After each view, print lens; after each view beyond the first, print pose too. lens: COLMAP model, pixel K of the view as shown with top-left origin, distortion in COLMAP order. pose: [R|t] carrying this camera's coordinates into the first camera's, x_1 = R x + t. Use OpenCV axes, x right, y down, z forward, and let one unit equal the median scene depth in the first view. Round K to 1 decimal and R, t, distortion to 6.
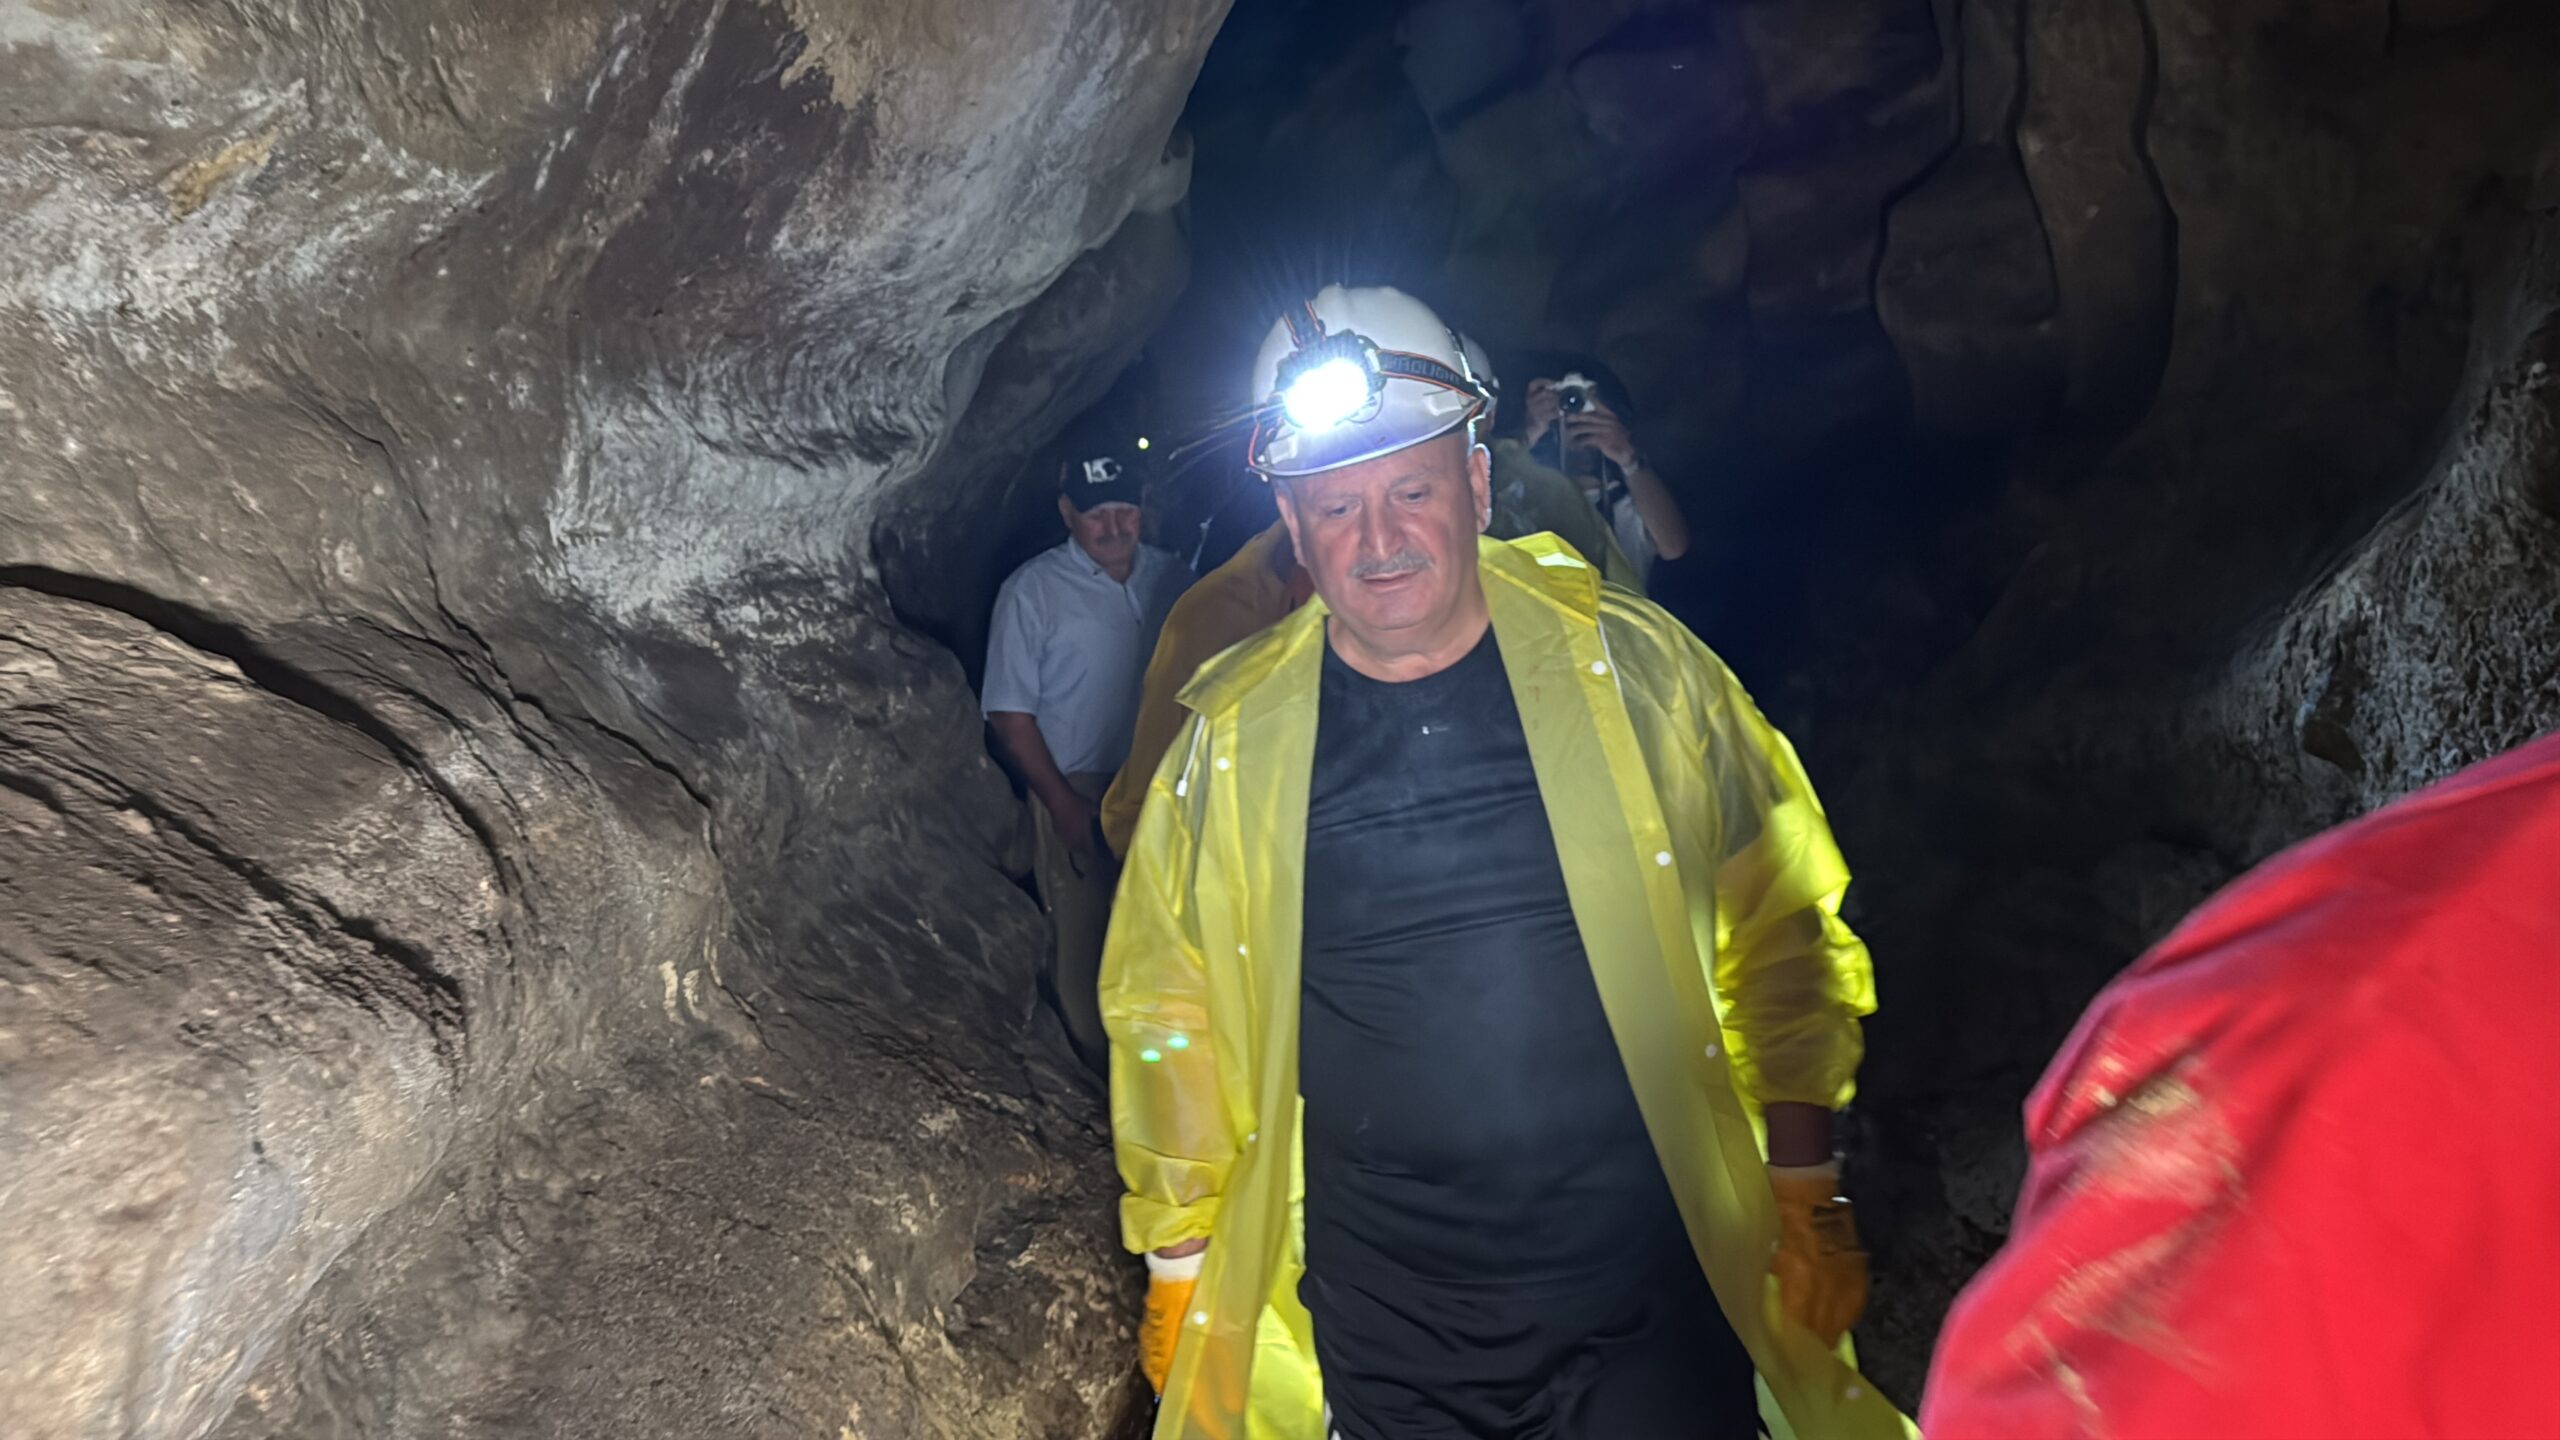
lens RADIAL K [[2155.1, 0, 1280.0], [0, 2155.1, 720.0], [0, 0, 1]] dist [0.045123, -0.097218]
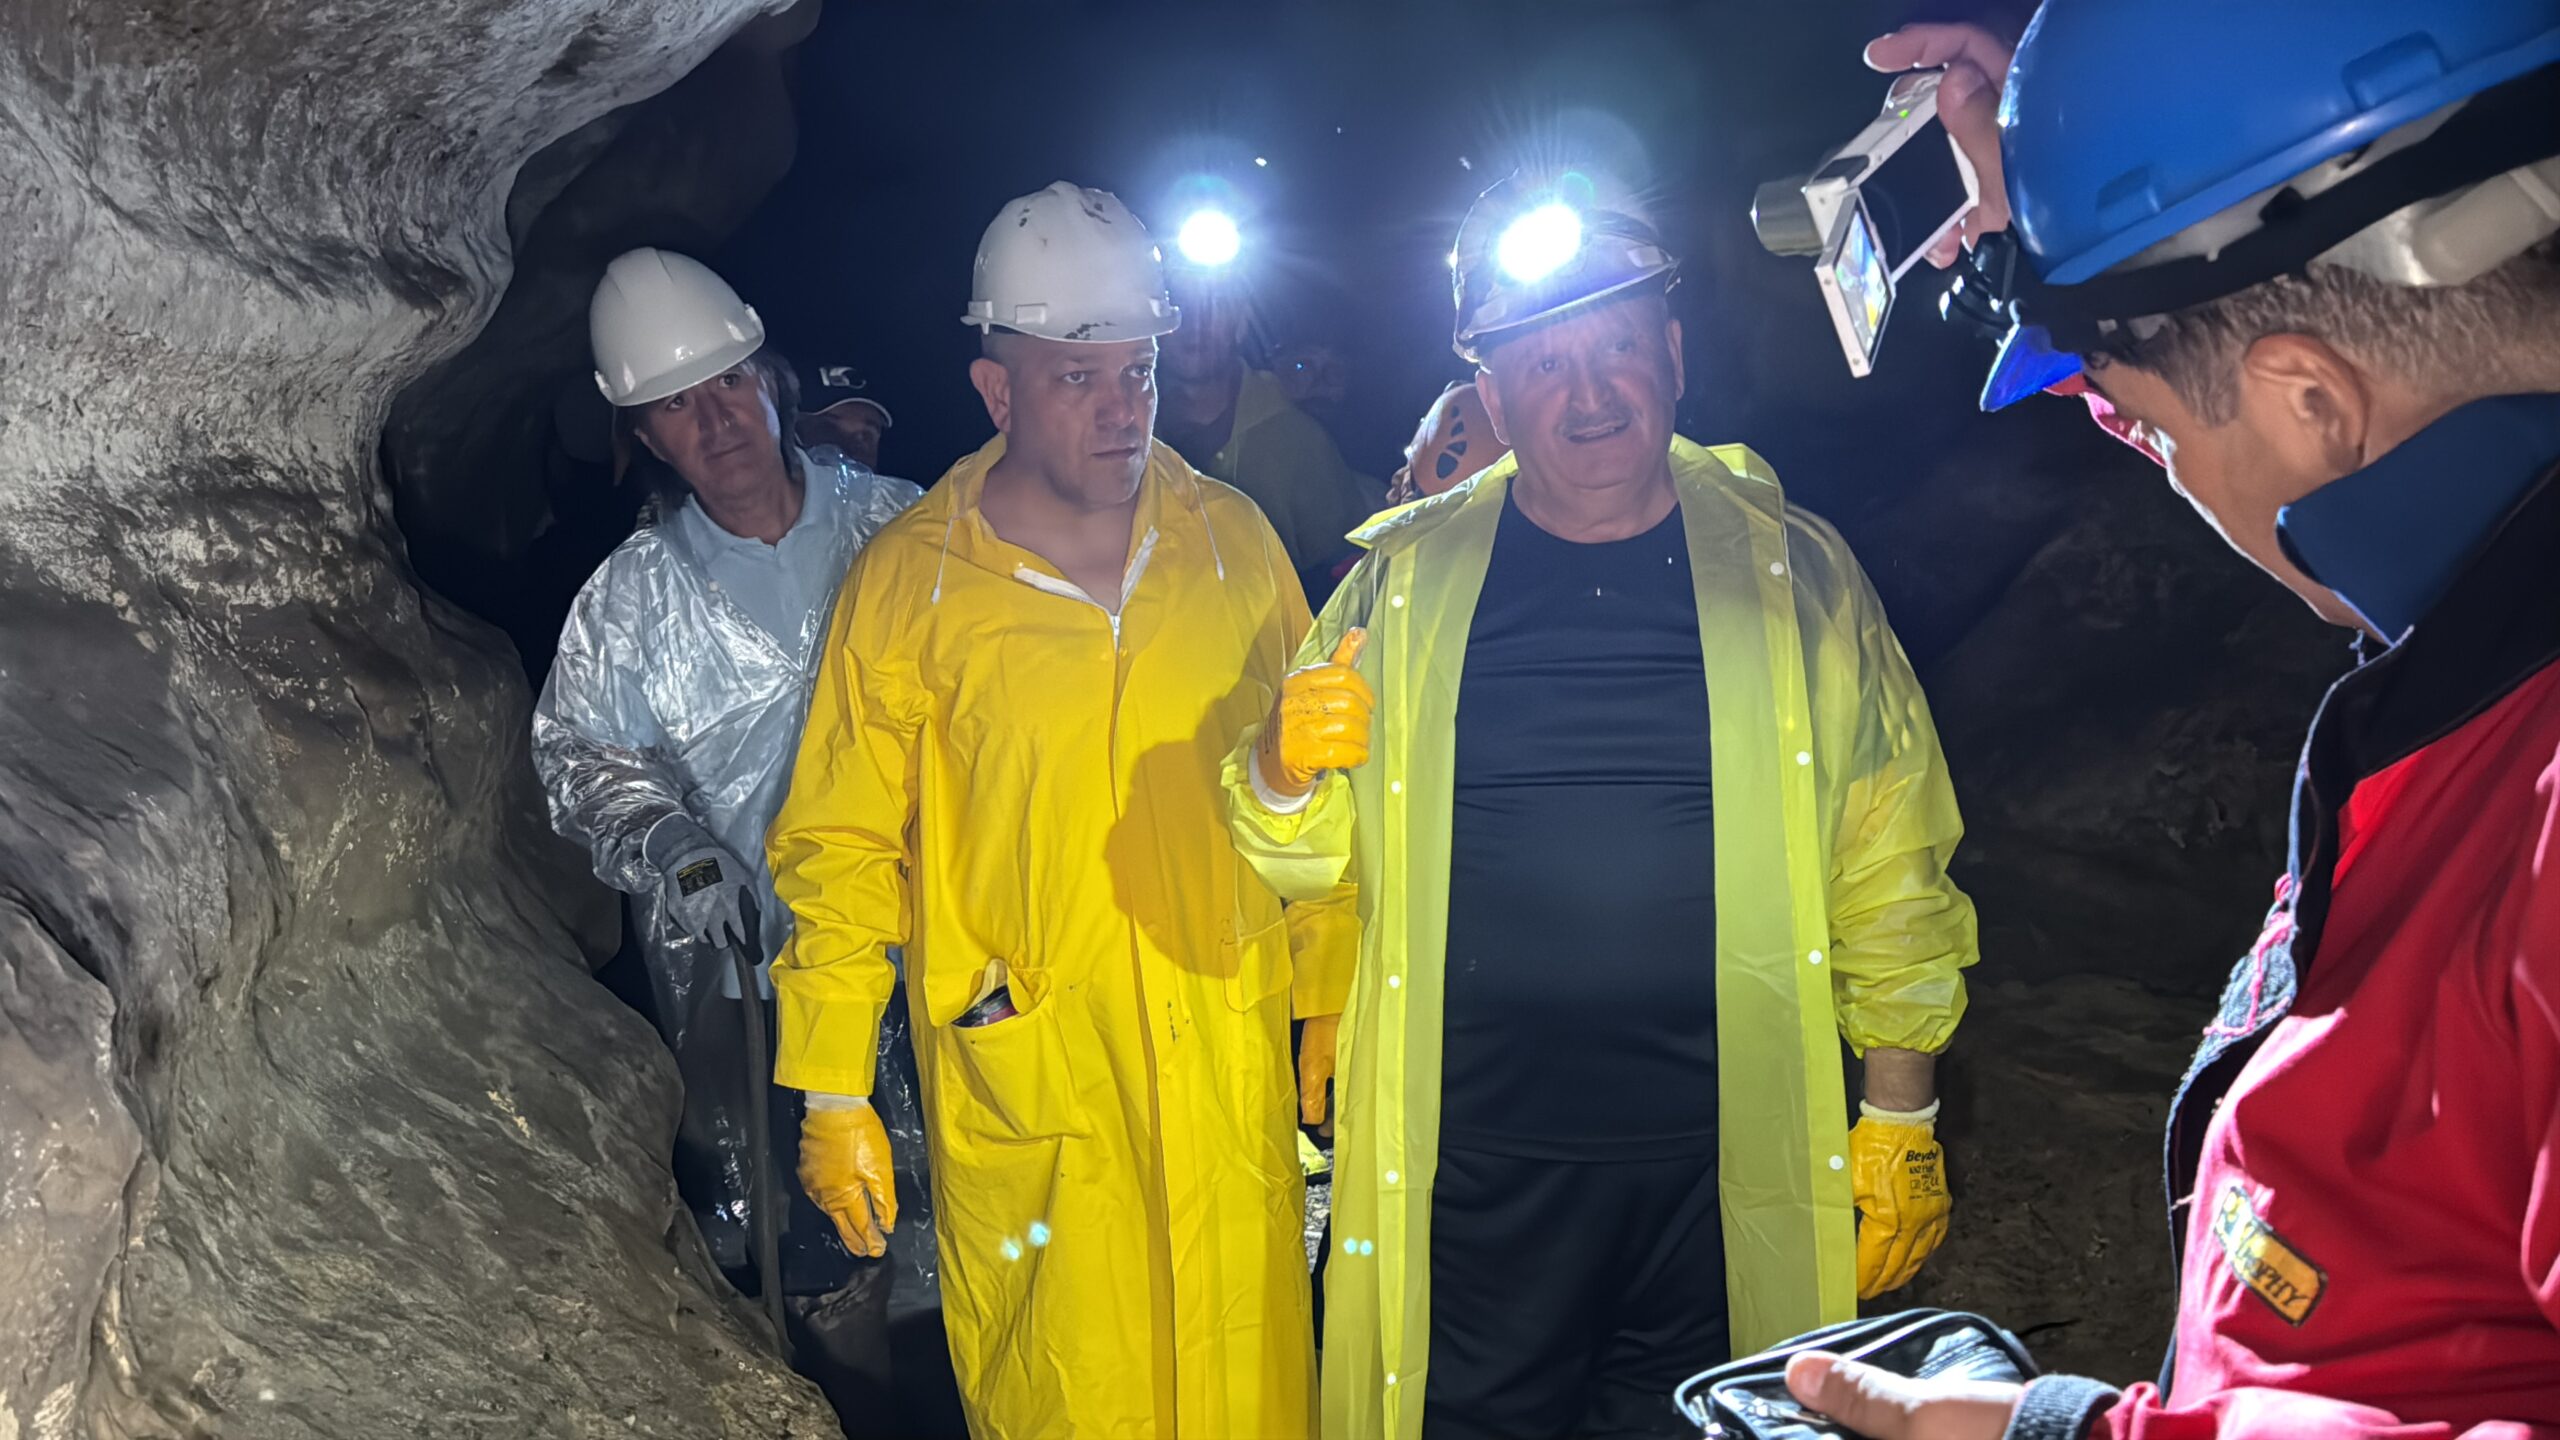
lens RADIAL K [[2155.1, 0, 1280.0], [0, 2155.1, 720.0], [0, 0, 1]] dist [0.045123, -0.097218]
pose [[0.968990, 0.023567, 0.245973, -0.108757], [-0.023216, 0.999721, -0.004328, -0.009253], [-0.246006, -0.001517, 0.969267, 0.392948]]
